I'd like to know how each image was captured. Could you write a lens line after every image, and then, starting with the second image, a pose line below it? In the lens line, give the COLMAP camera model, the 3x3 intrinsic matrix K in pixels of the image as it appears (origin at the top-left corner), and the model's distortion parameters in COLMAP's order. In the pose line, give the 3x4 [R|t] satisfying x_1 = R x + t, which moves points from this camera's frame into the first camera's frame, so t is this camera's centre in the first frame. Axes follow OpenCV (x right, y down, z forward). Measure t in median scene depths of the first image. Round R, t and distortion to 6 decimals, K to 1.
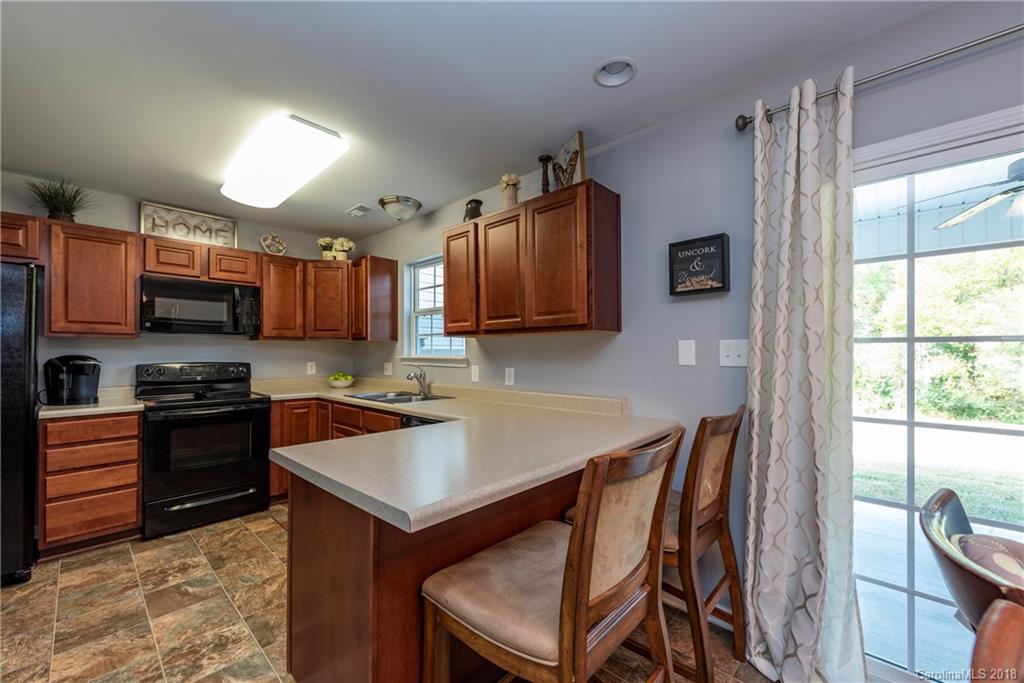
lens RADIAL K [[402.3, 0, 510.6], [0, 402.3, 346.5], [0, 0, 1]] dist [0.001757, 0.000259]
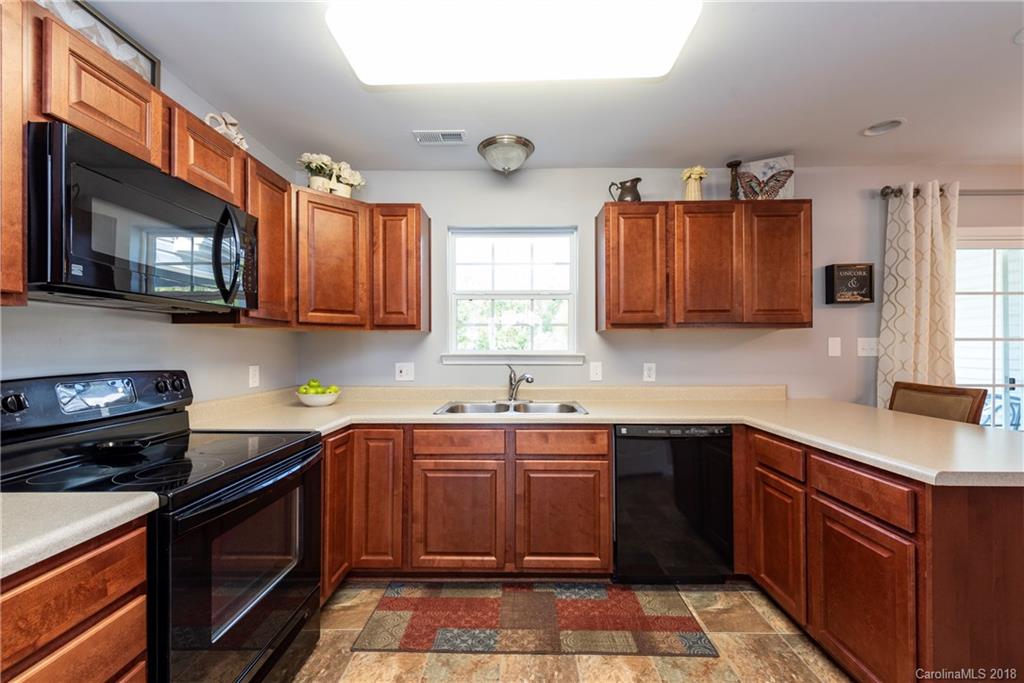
lens RADIAL K [[402.3, 0, 513.2], [0, 402.3, 347.0], [0, 0, 1]] dist [0.001757, 0.000259]
pose [[0.743114, -0.001298, 0.669164, -0.893314], [-0.007038, 0.999928, 0.009755, 0.007254], [-0.669128, -0.011958, 0.743051, 0.505768]]
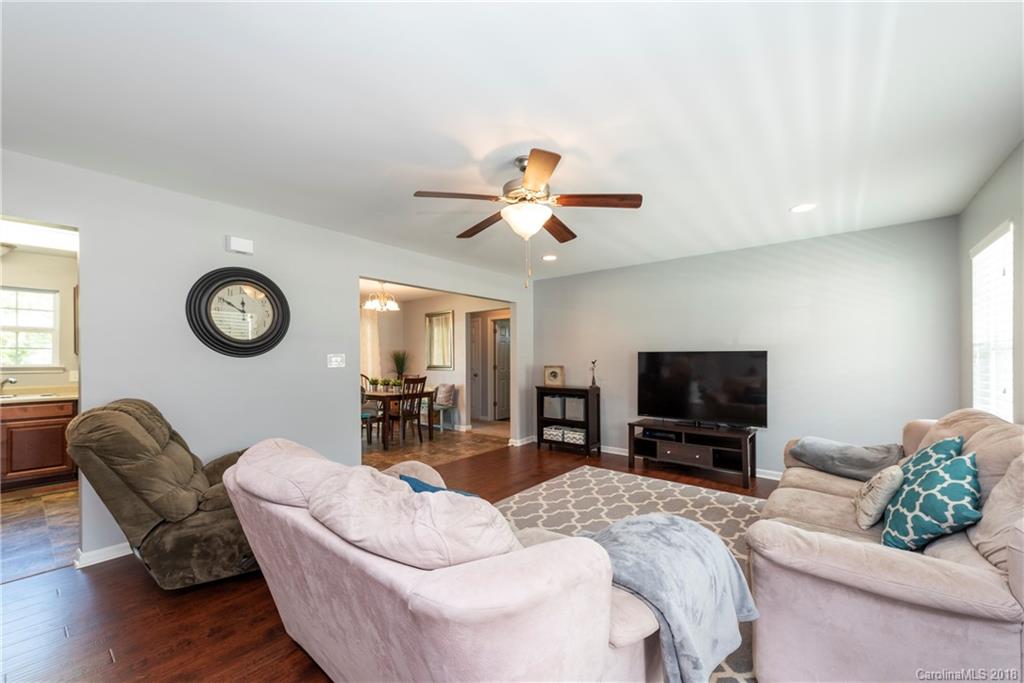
lens RADIAL K [[402.3, 0, 510.7], [0, 402.3, 348.5], [0, 0, 1]] dist [0.001757, 0.000259]
pose [[-0.075374, 0.010385, 0.997101, -1.937802], [-0.008407, 0.999904, -0.011049, -0.039270], [-0.997120, -0.009216, -0.075280, -0.619522]]
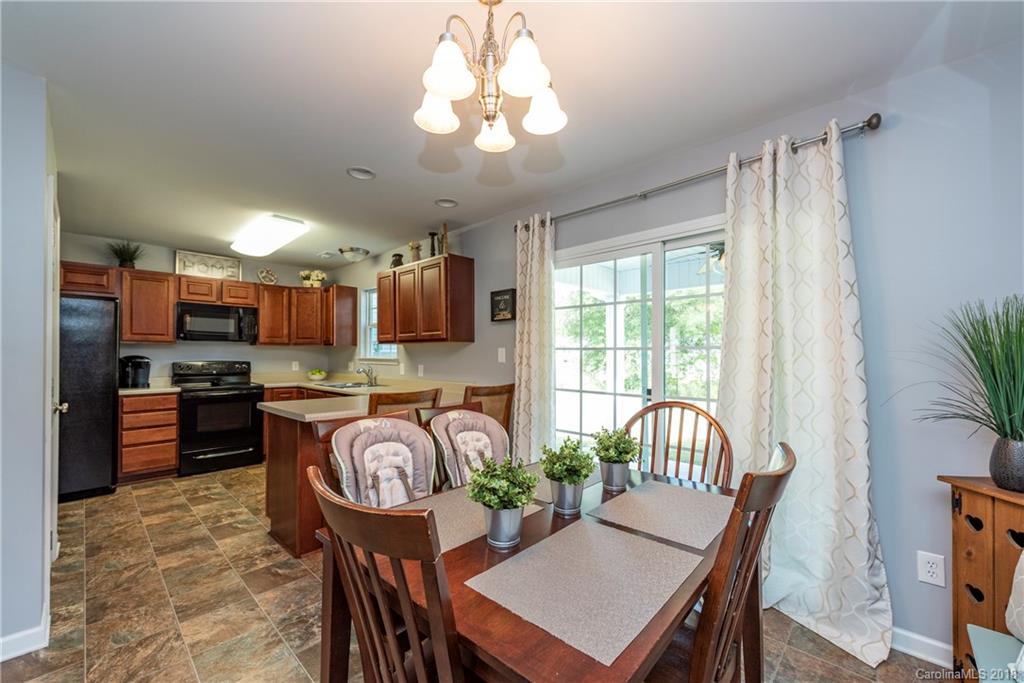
lens RADIAL K [[402.3, 0, 507.5], [0, 402.3, 348.2], [0, 0, 1]] dist [0.001757, 0.000259]
pose [[0.999931, 0.003087, -0.011347, 0.340523], [-0.003107, 0.999994, -0.001767, -0.007879], [0.011342, 0.001802, 0.999934, -0.504286]]
